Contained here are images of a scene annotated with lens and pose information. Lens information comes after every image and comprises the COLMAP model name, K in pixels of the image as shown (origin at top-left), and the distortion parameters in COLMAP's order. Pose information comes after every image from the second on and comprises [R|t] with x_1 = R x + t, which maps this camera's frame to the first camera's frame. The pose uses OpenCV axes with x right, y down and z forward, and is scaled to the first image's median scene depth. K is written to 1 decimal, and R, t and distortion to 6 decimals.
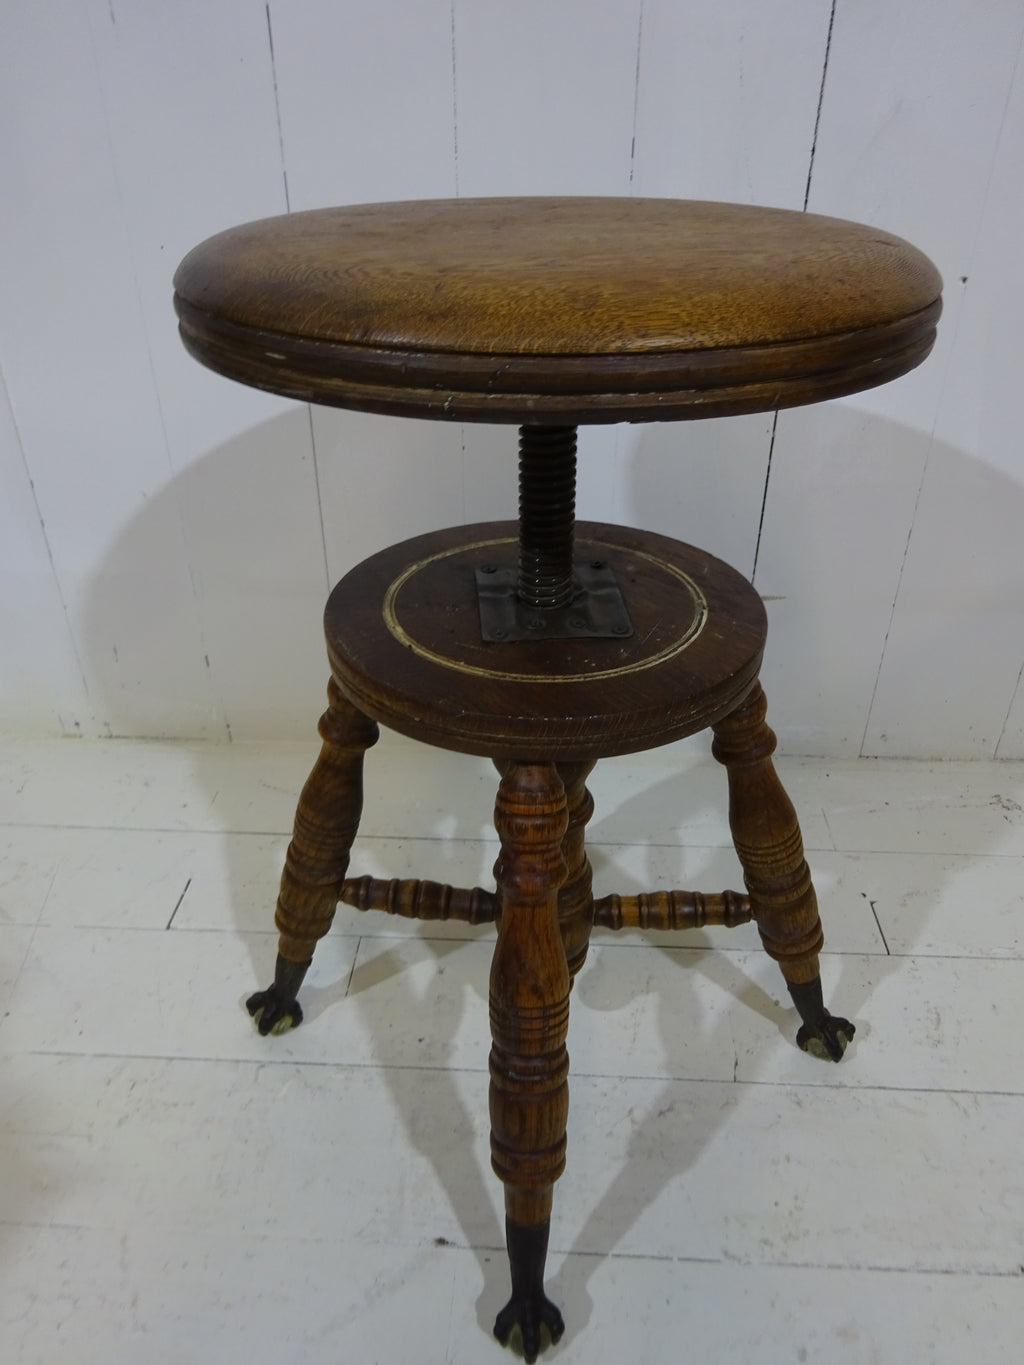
lens RADIAL K [[1005.1, 0, 511.0], [0, 1005.1, 681.6], [0, 0, 1]] dist [0.014013, -0.014069]
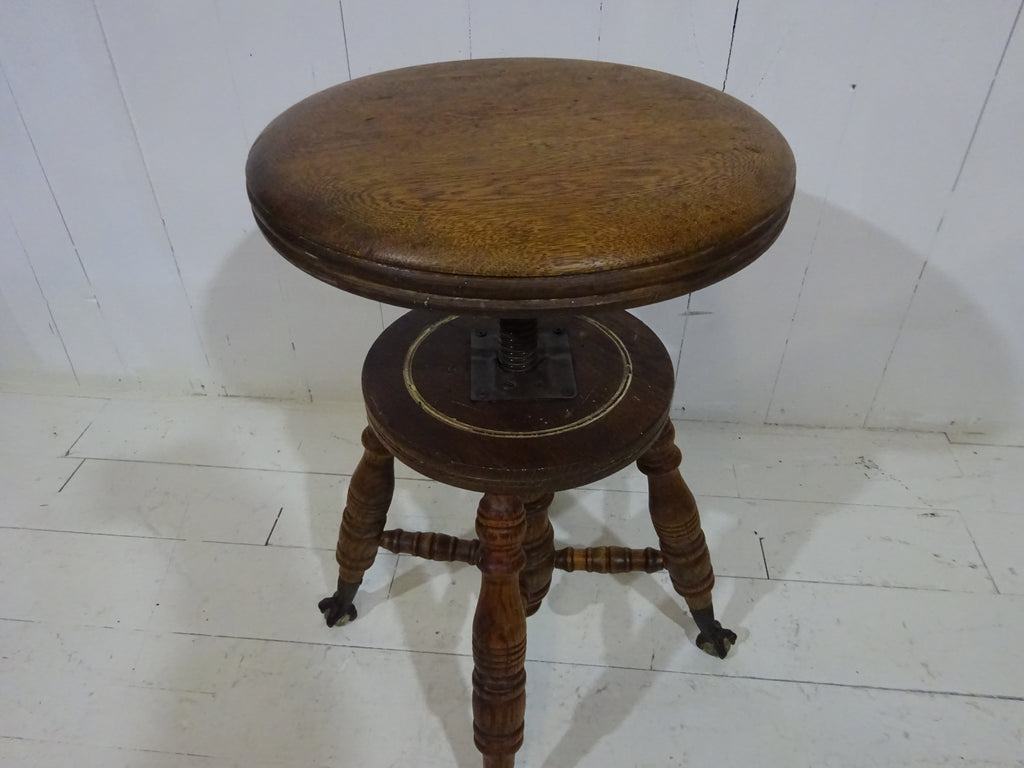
lens RADIAL K [[754.0, 0, 511.2], [0, 754.0, 383.2], [0, 0, 1]] dist [0.014013, -0.014069]
pose [[0.999333, 0.020269, -0.030367, 0.052236], [-0.016670, 0.993294, 0.114407, -0.157264], [0.032483, -0.113825, 0.992970, -0.050665]]
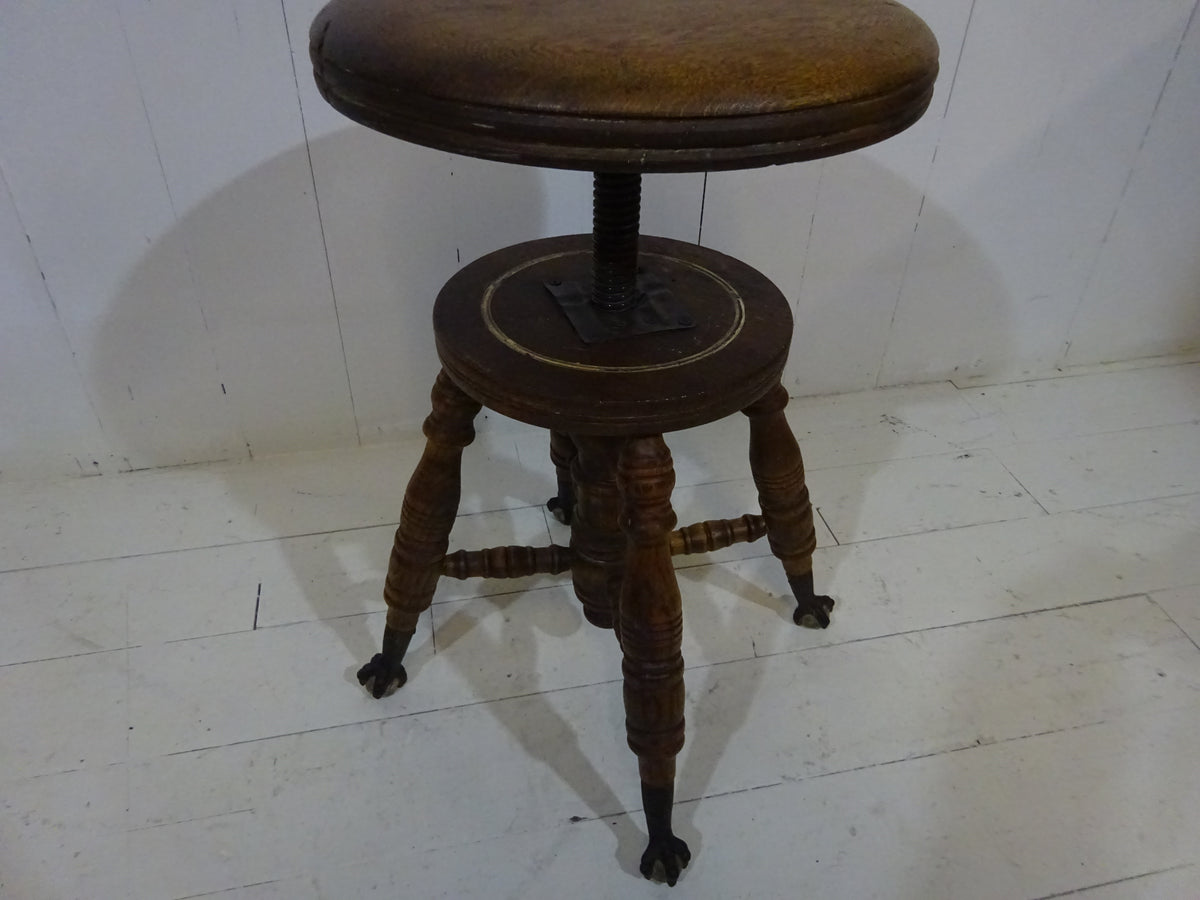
lens RADIAL K [[883.6, 0, 600.3], [0, 883.6, 449.2], [0, 0, 1]] dist [0.014013, -0.014069]
pose [[0.963419, -0.140270, 0.228360, -0.229911], [0.116878, 0.986698, 0.112988, -0.027169], [-0.241171, -0.082164, 0.966998, -0.047985]]
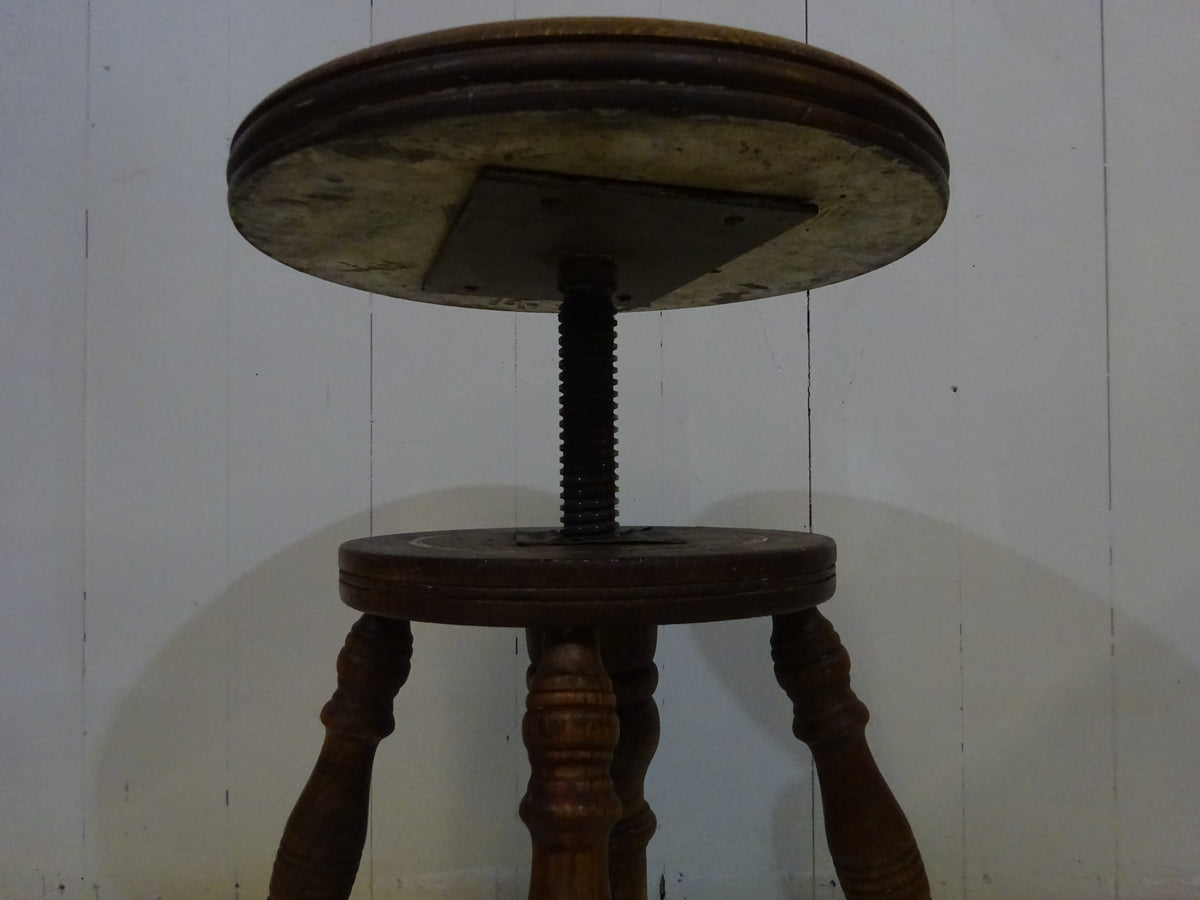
lens RADIAL K [[883.6, 0, 599.5], [0, 883.6, 451.9], [0, 0, 1]] dist [0.014013, -0.014069]
pose [[0.999610, -0.002522, 0.027821, 0.019460], [0.017218, 0.839867, -0.542519, 0.262439], [-0.021998, 0.542786, 0.839583, 0.257716]]
